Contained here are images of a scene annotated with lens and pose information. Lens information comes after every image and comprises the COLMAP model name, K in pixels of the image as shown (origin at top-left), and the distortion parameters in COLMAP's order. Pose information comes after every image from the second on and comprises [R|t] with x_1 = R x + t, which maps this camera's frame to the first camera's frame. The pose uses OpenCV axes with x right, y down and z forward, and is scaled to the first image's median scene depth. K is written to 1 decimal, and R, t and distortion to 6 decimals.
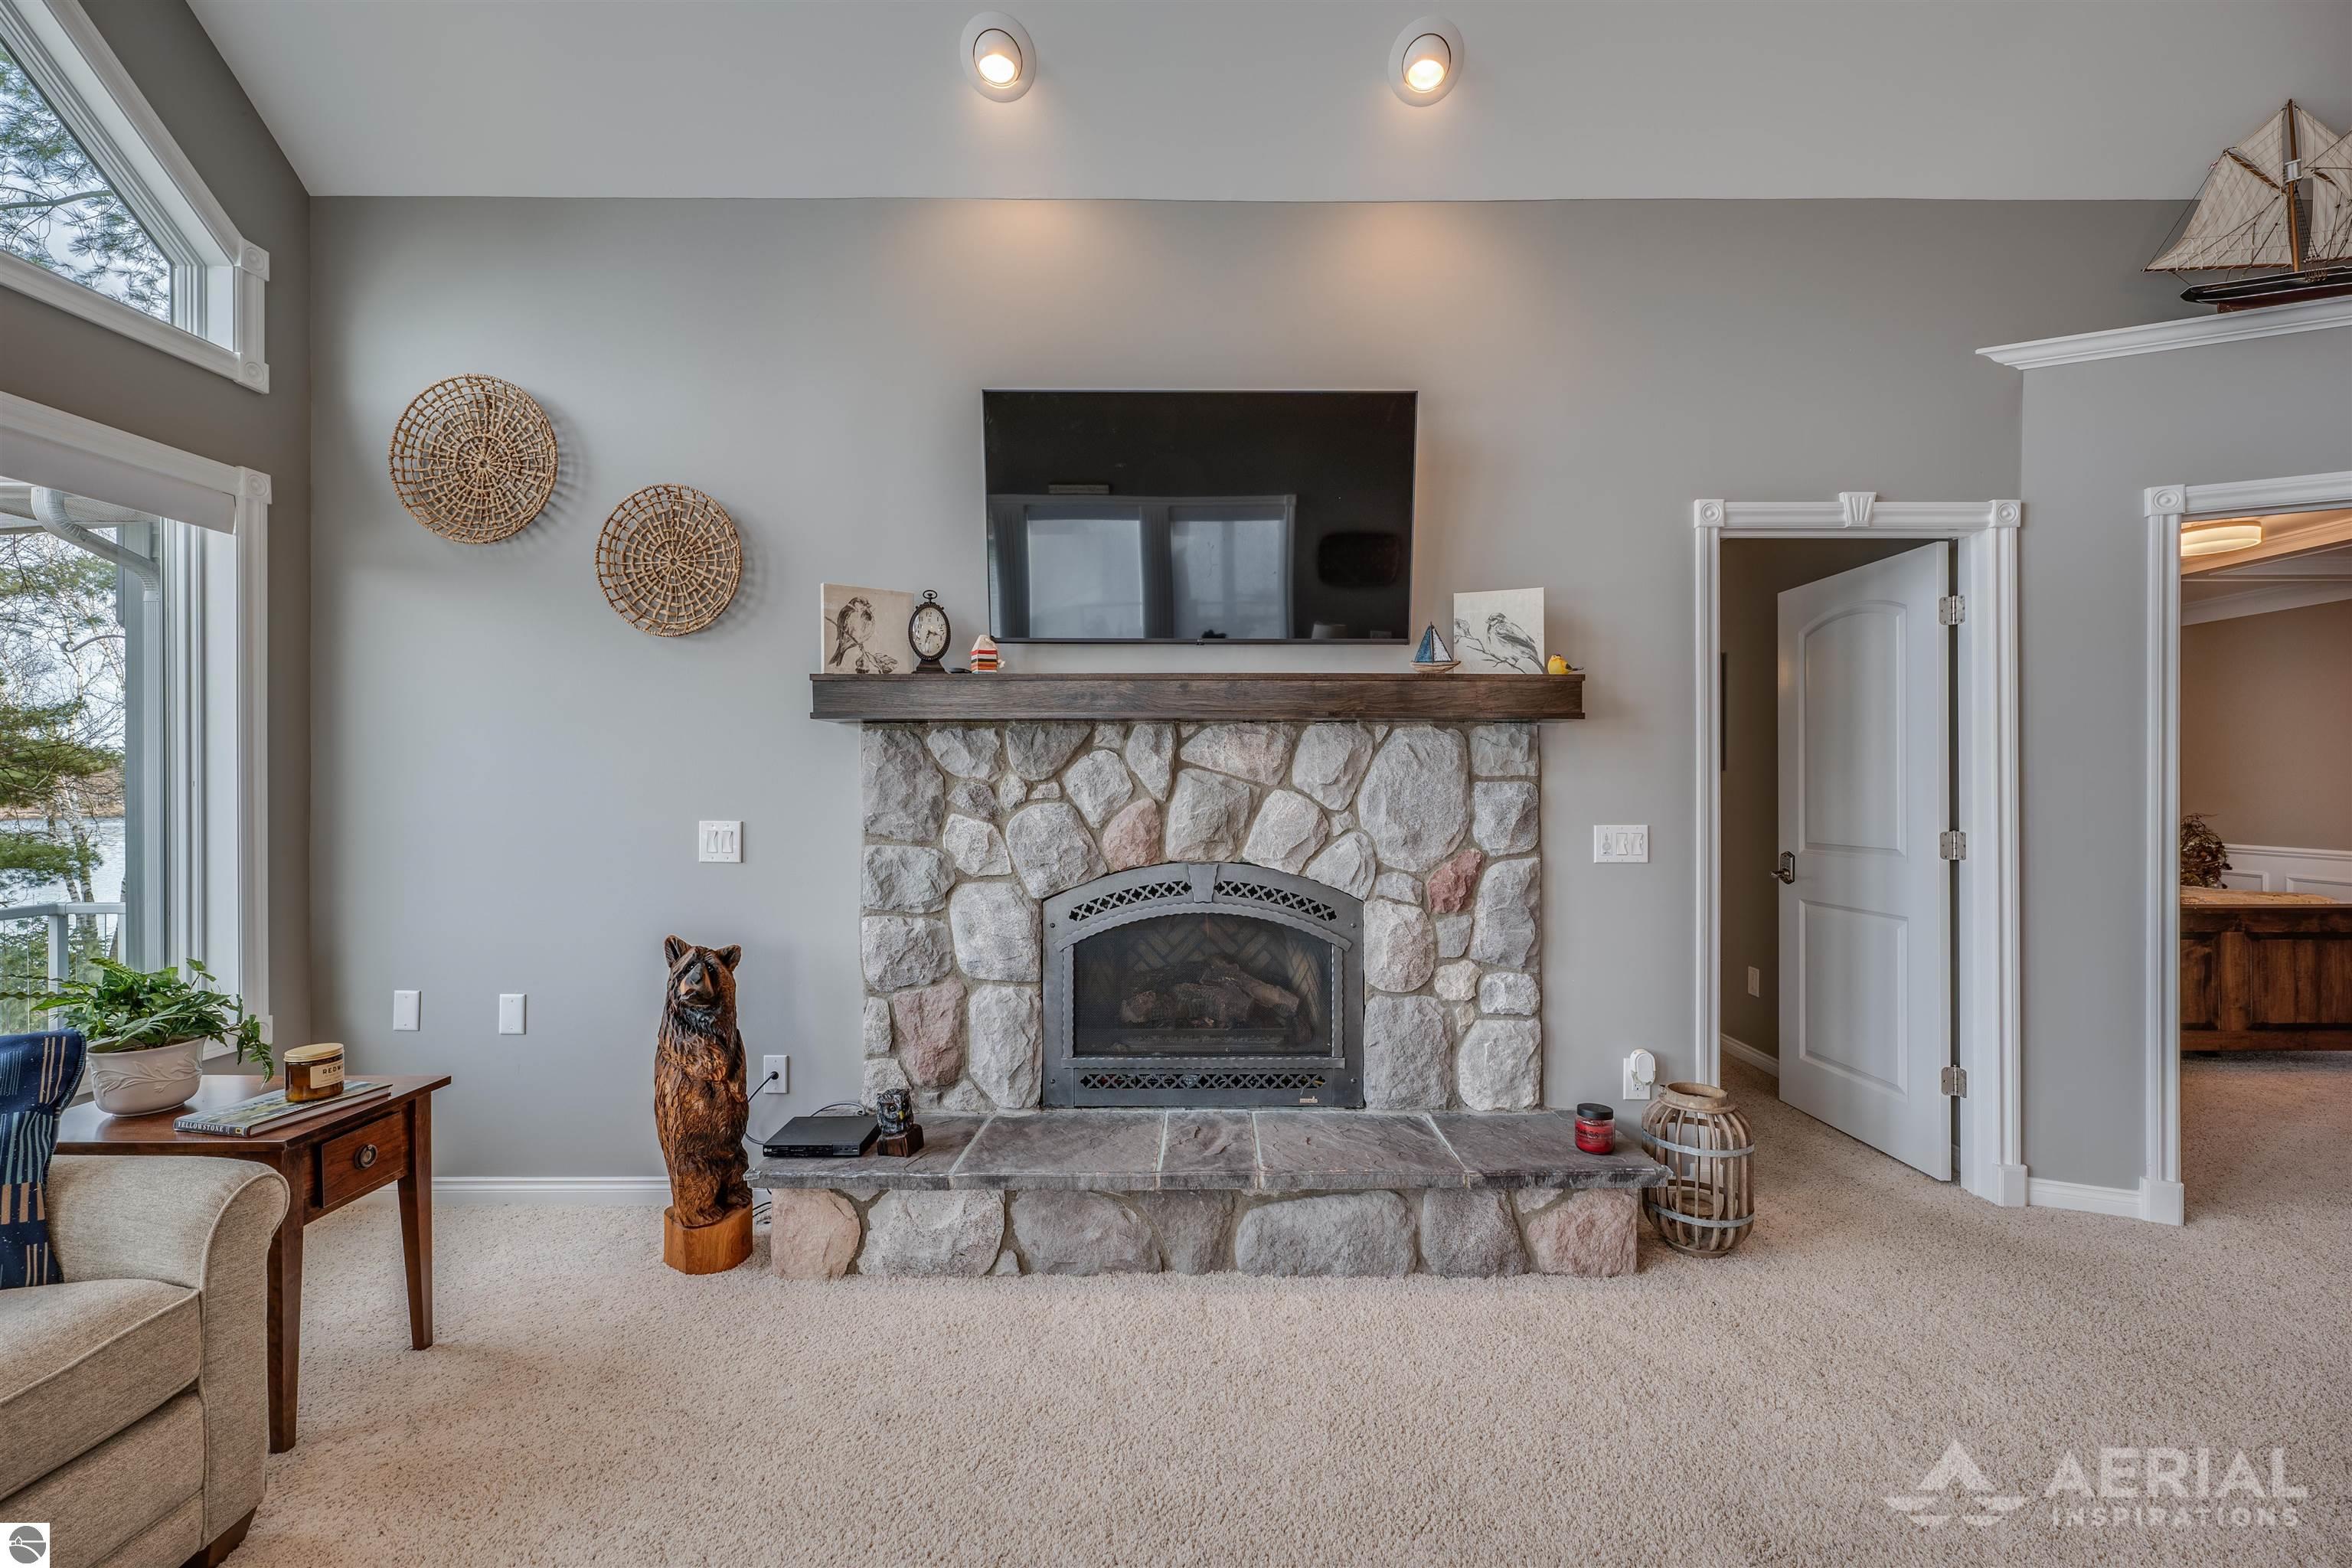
lens RADIAL K [[973.0, 0, 1212.2], [0, 973.0, 785.9], [0, 0, 1]] dist [0.000400, 0.000122]
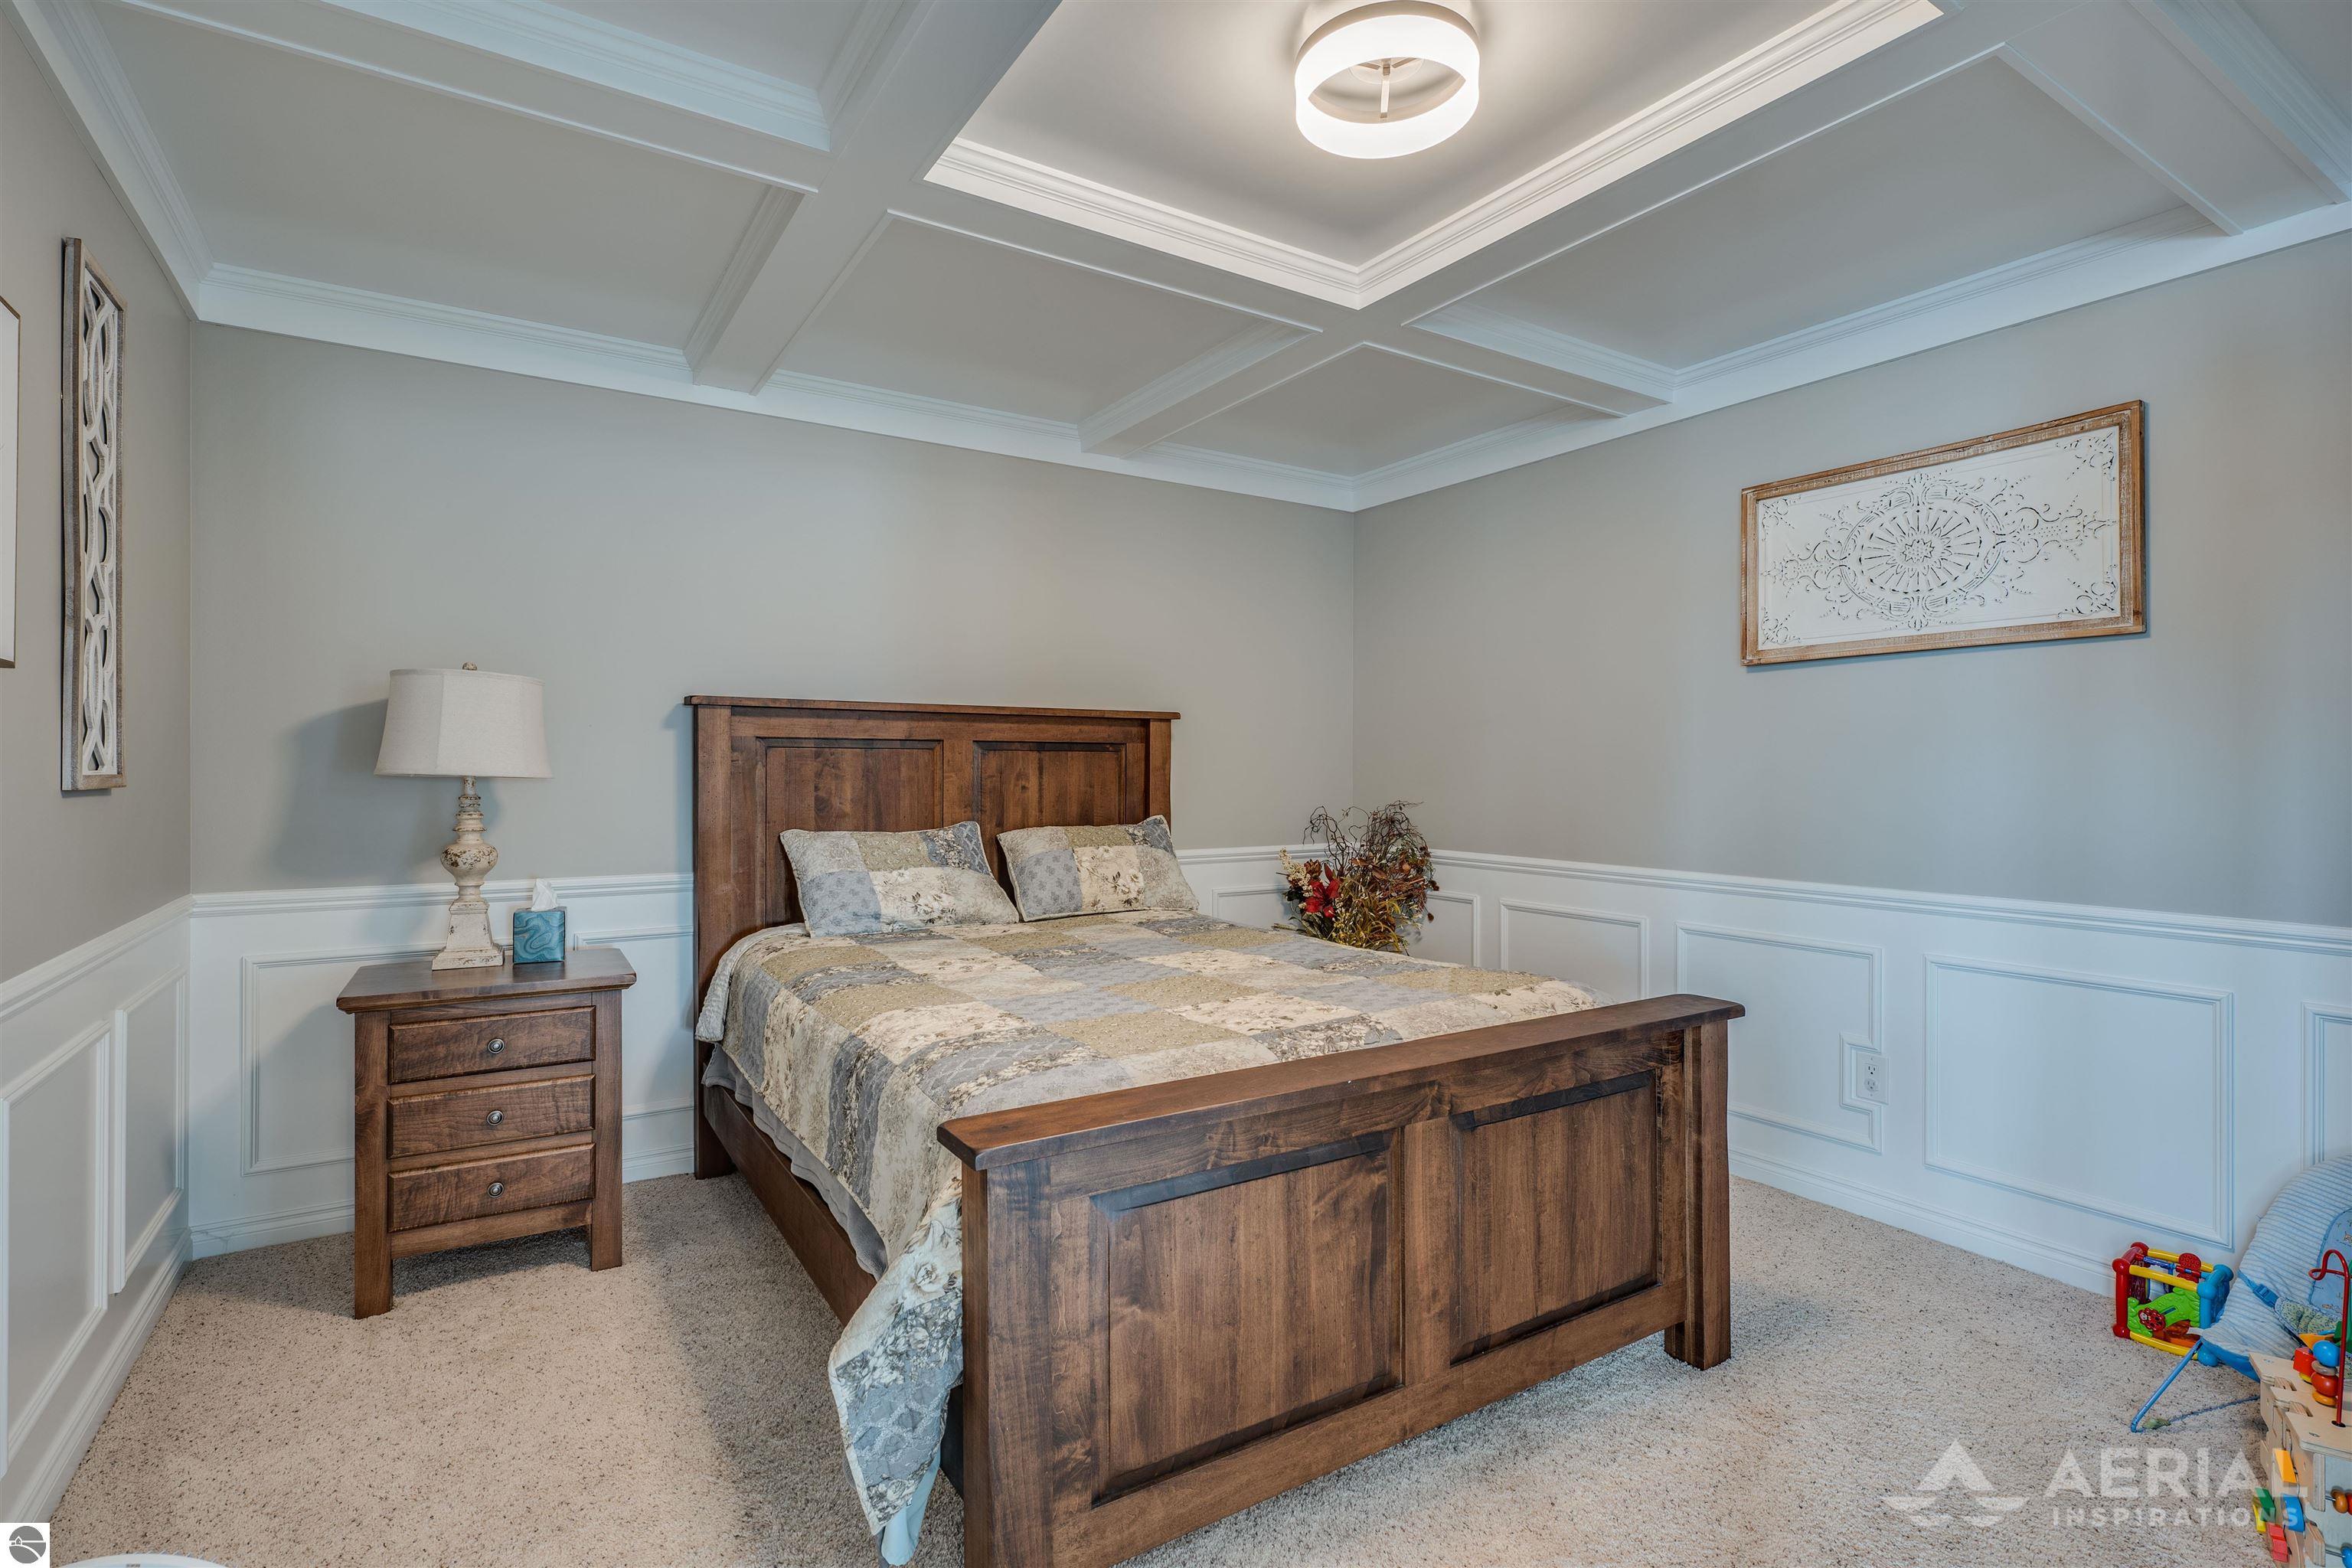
lens RADIAL K [[1118.4, 0, 1179.5], [0, 1118.4, 759.6], [0, 0, 1]] dist [0.002165, 0.000201]
pose [[0.841051, 0.006520, 0.540917, 0.726546], [-0.002428, 0.999963, -0.008277, 0.011695], [-0.540950, 0.005648, 0.841035, 0.680798]]
